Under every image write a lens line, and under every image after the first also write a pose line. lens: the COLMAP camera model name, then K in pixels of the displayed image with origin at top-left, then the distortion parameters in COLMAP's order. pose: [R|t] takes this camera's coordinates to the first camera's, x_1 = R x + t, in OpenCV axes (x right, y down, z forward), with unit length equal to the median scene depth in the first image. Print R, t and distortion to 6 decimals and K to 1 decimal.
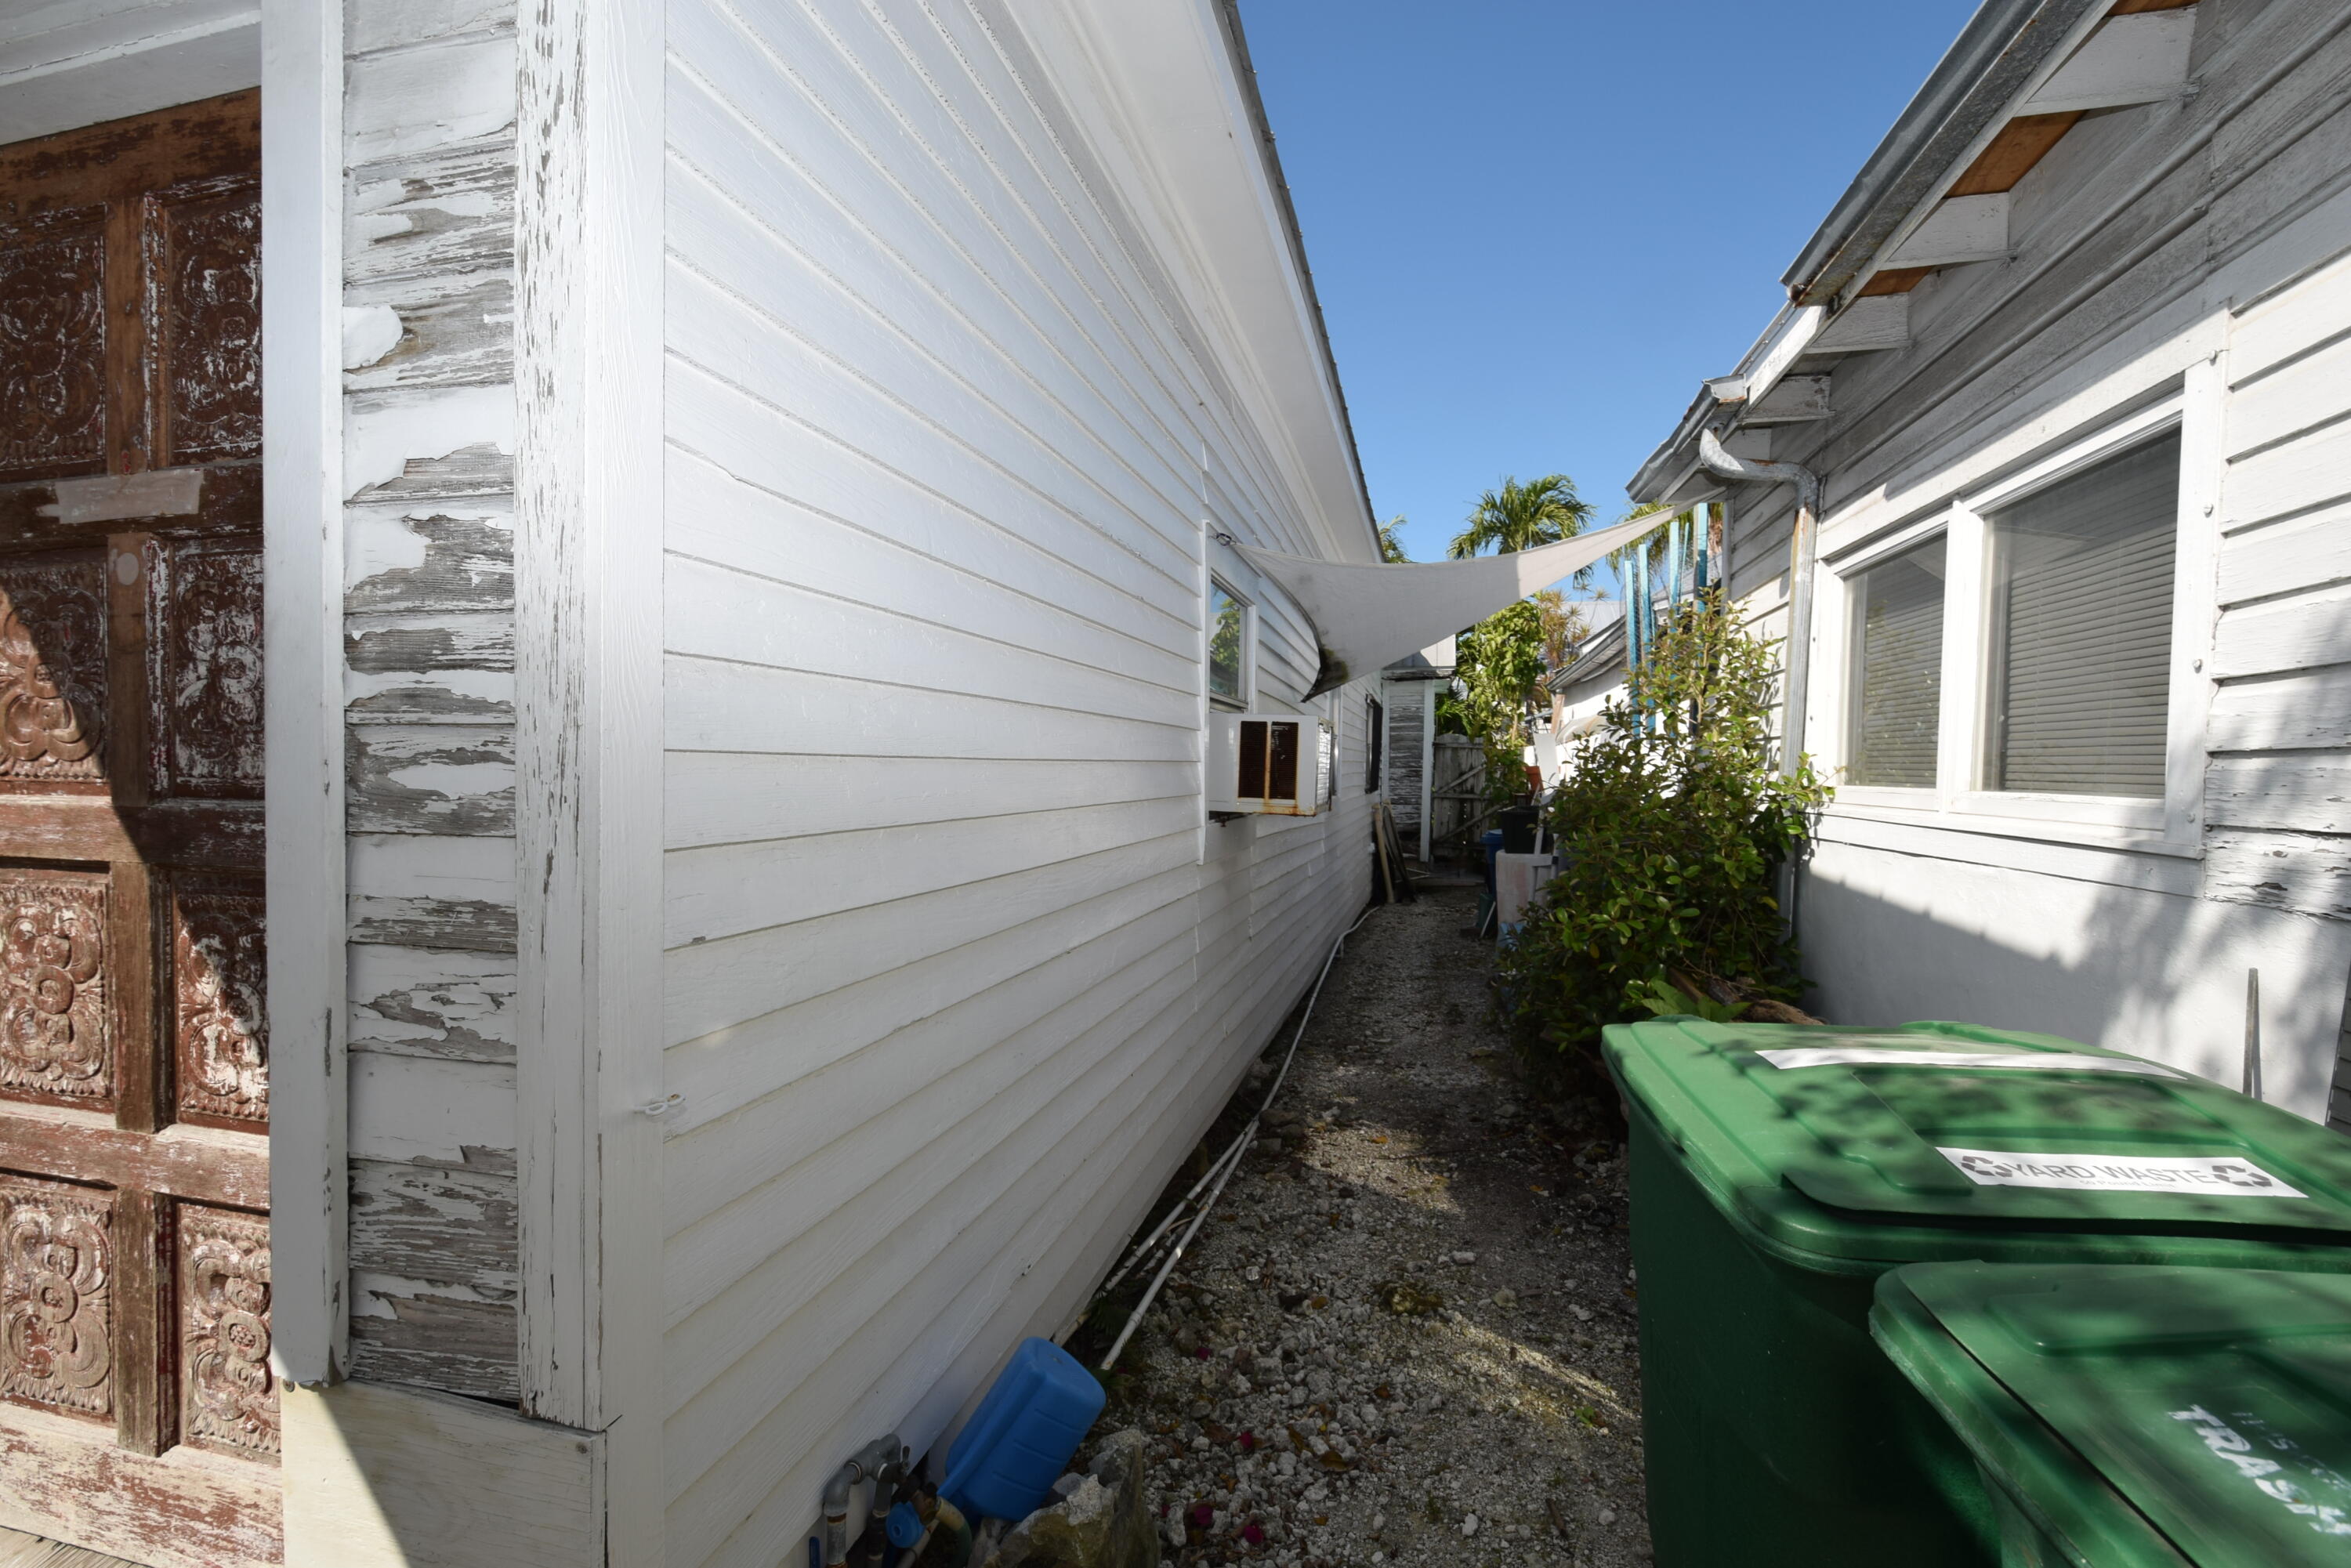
lens RADIAL K [[1033.8, 0, 1185.9], [0, 1033.8, 790.9], [0, 0, 1]] dist [0.005202, -0.004875]
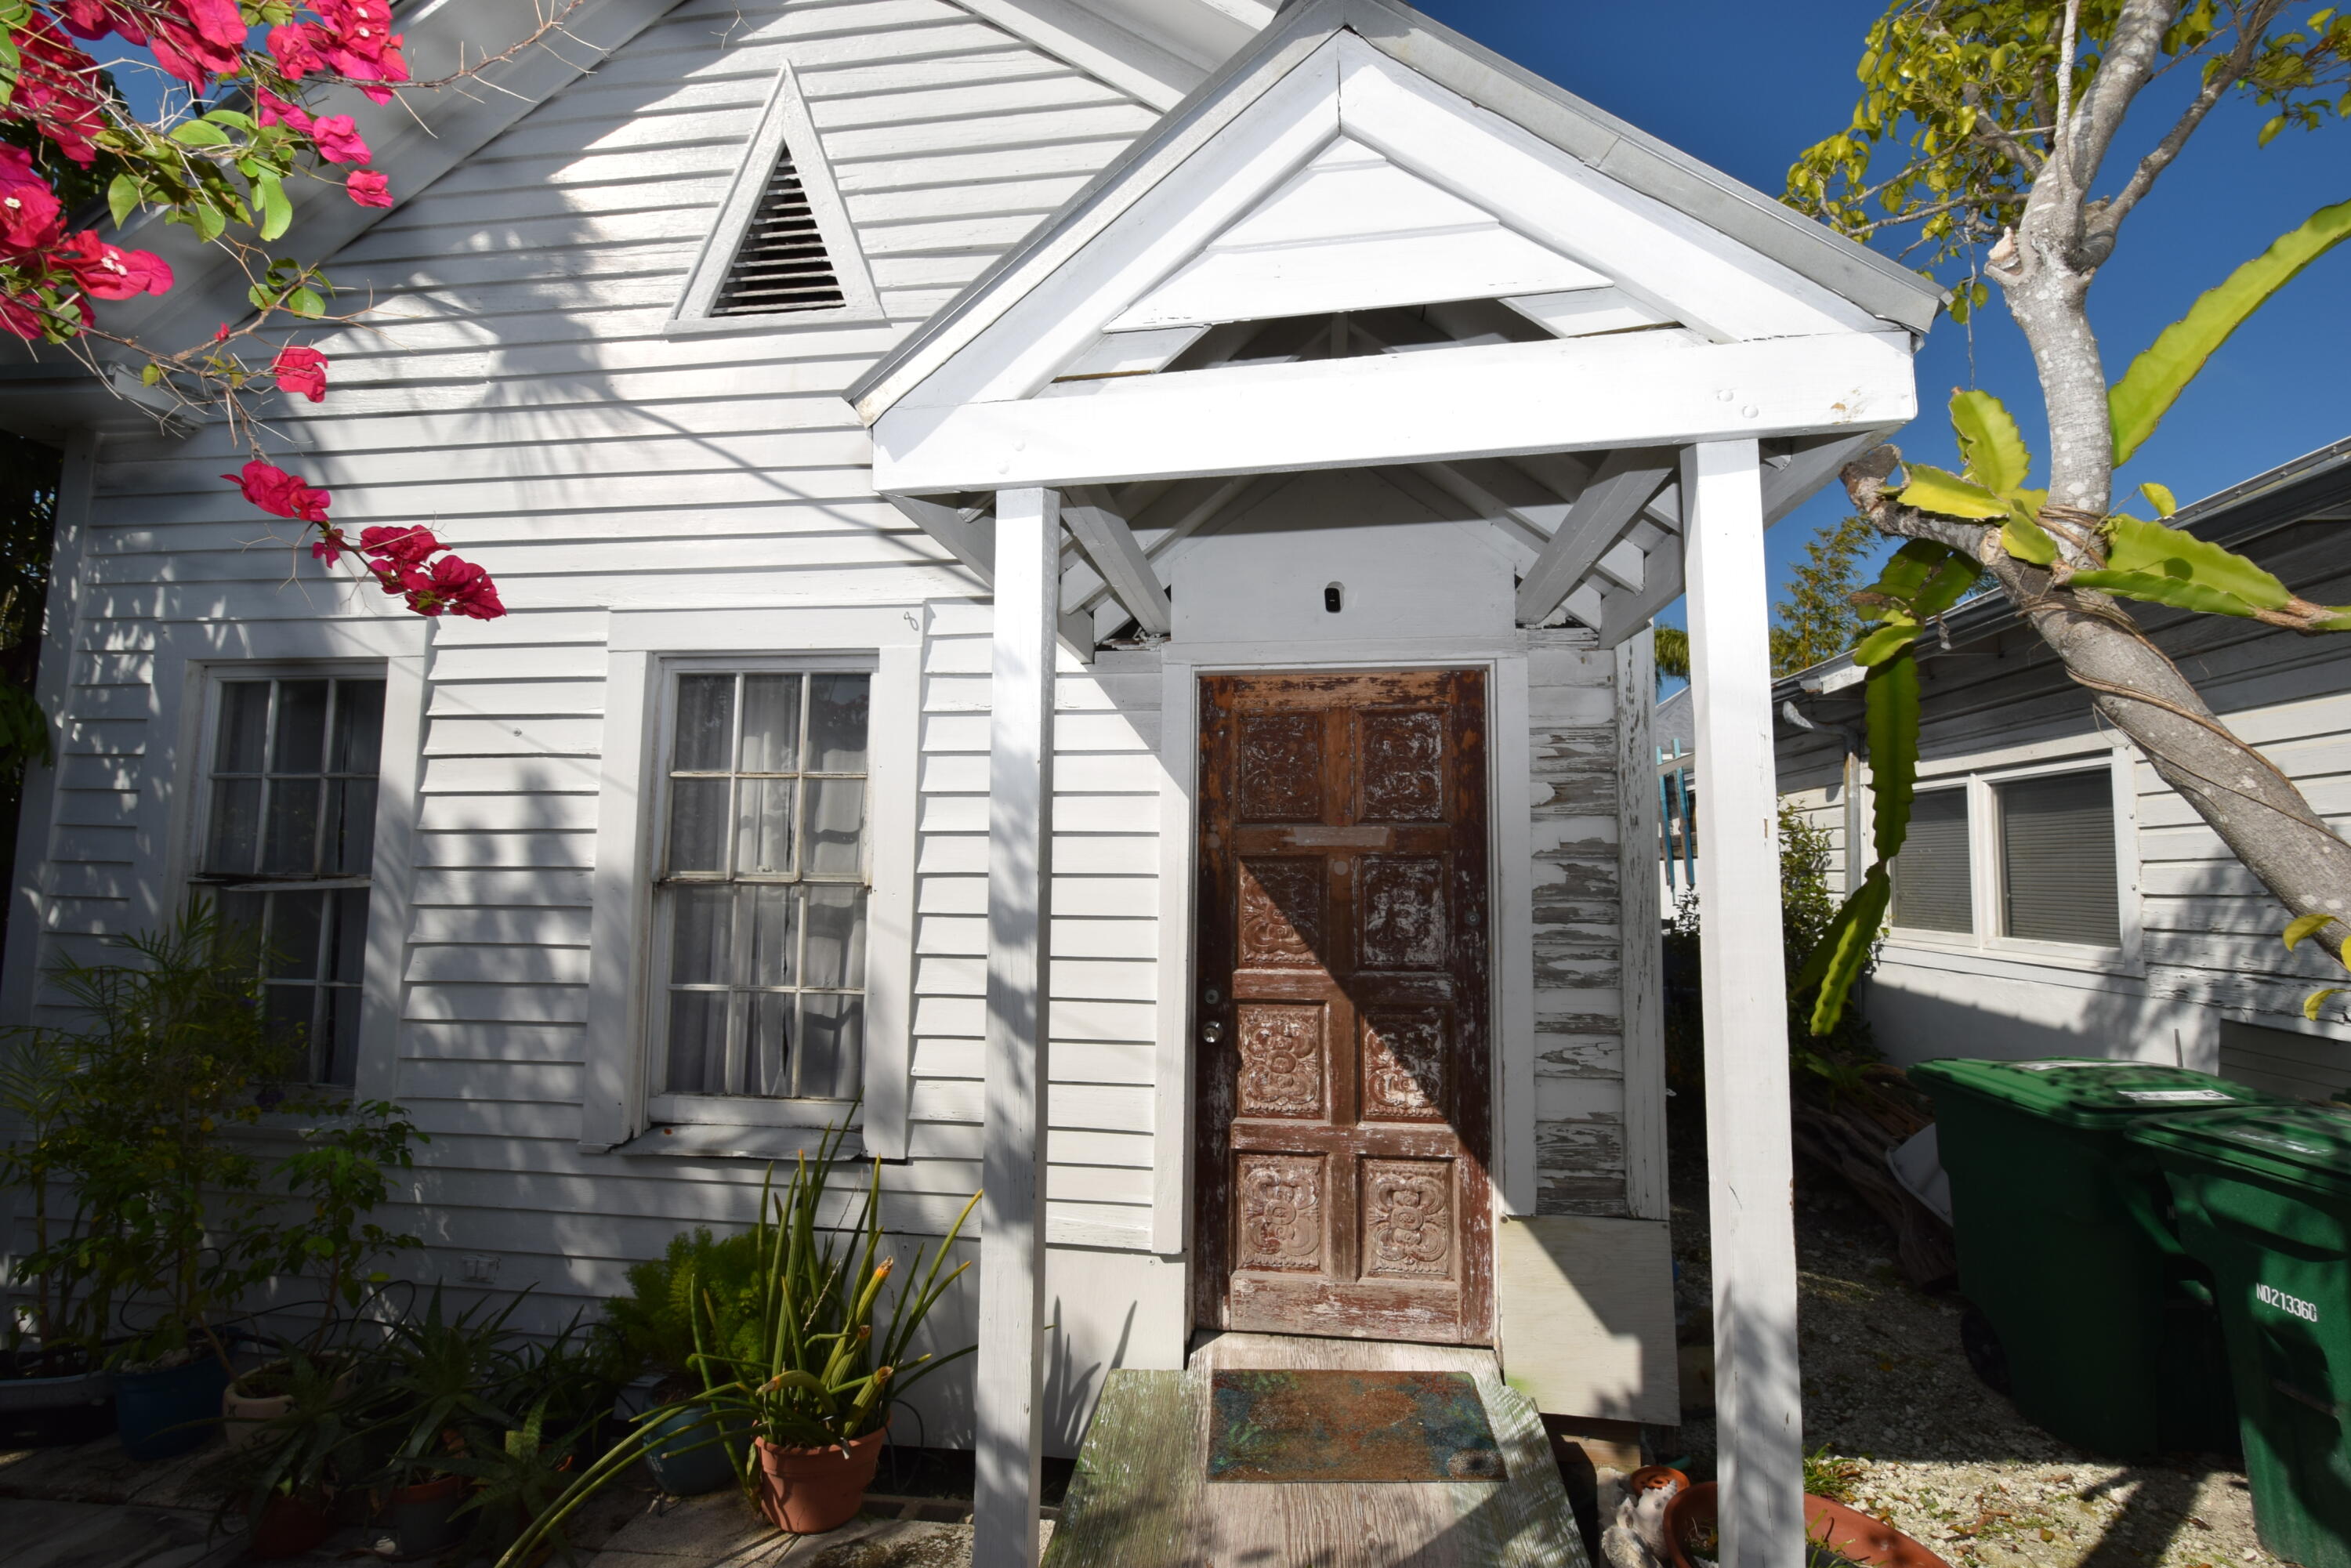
lens RADIAL K [[1033.8, 0, 1188.1], [0, 1033.8, 788.5], [0, 0, 1]] dist [0.005202, -0.004875]
pose [[0.992750, 0.004251, 0.120124, -1.612080], [0.008199, 0.994652, -0.102959, -0.156628], [-0.119919, 0.103198, 0.987406, -1.191236]]
